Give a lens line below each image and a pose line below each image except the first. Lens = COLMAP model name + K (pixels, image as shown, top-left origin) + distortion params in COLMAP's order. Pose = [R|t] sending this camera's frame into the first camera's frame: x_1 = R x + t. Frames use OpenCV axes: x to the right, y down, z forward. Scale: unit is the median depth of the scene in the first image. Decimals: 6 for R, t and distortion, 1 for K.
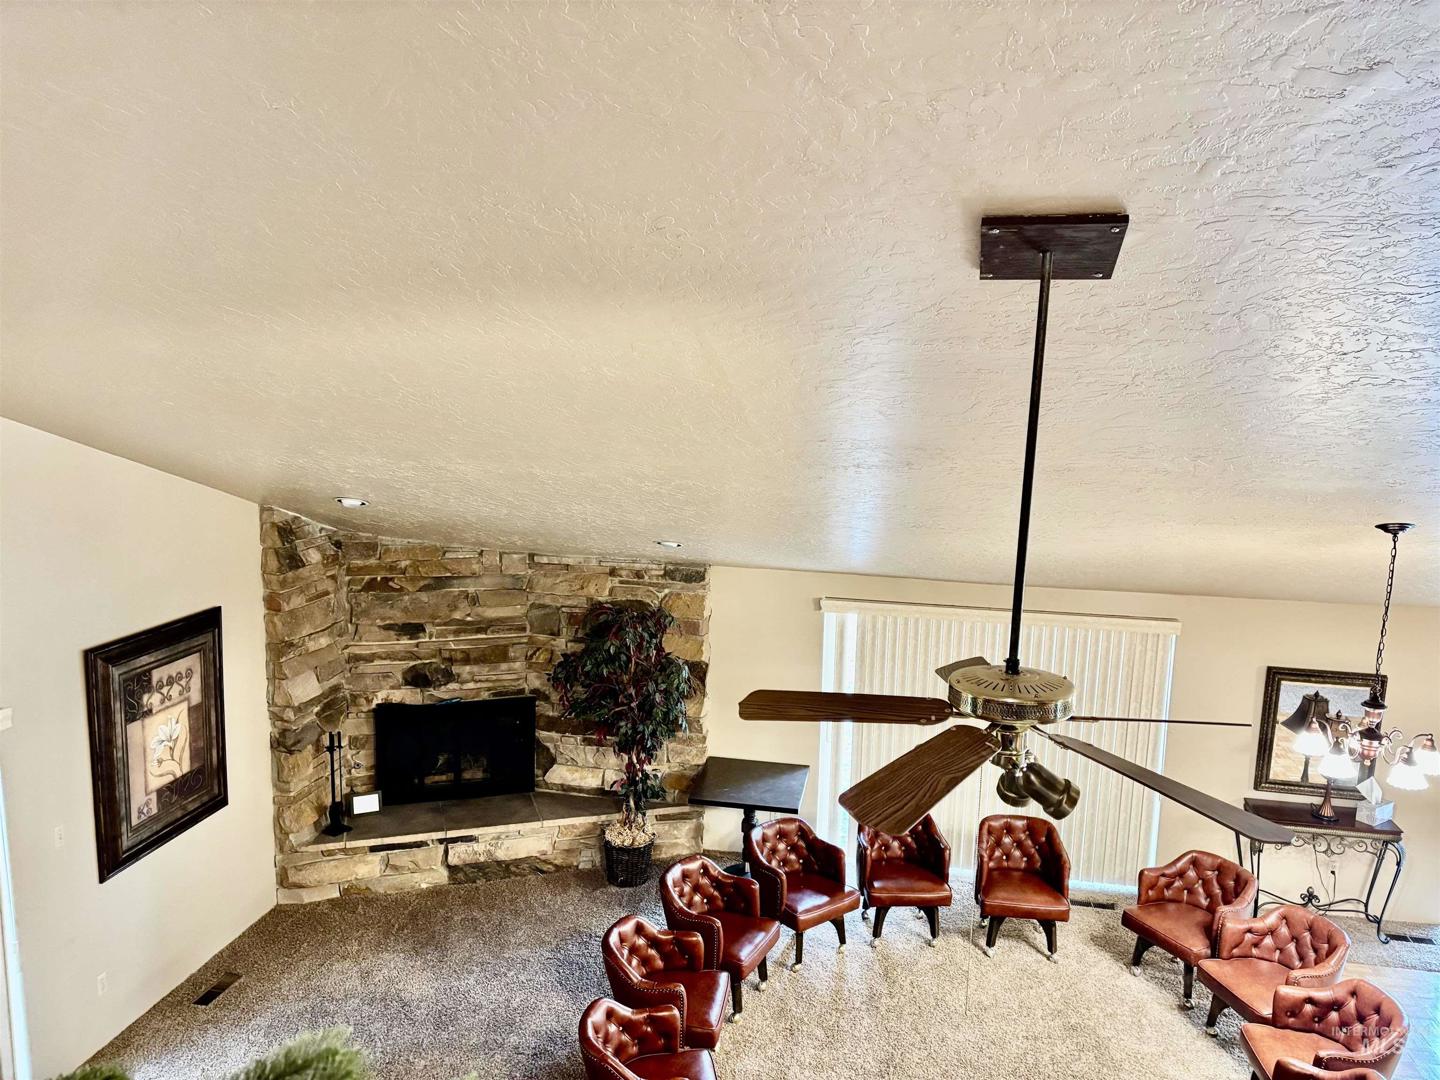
lens RADIAL K [[1081.8, 0, 720.0], [0, 1081.8, 540.0], [0, 0, 1]] dist [0.005362, -0.001667]
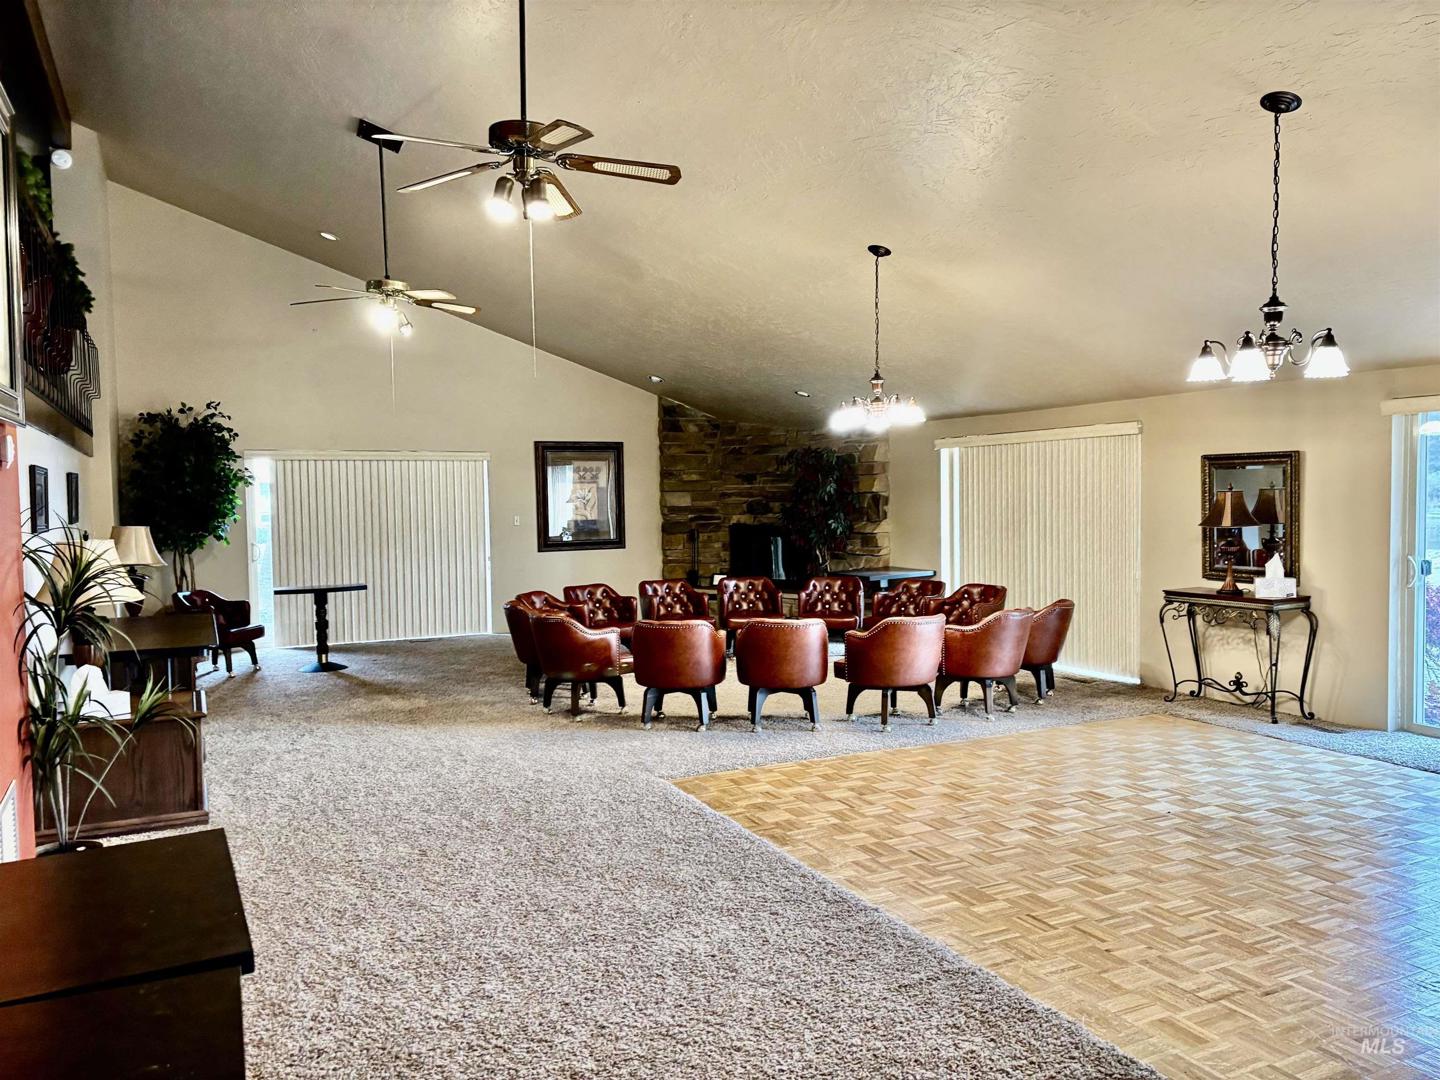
lens RADIAL K [[1081.8, 0, 720.0], [0, 1081.8, 540.0], [0, 0, 1]] dist [0.005362, -0.001667]
pose [[0.610377, -0.002381, -0.792108, 1.097326], [-0.097864, 0.992107, -0.078393, 0.342583], [0.786043, 0.125368, 0.605326, -0.023548]]
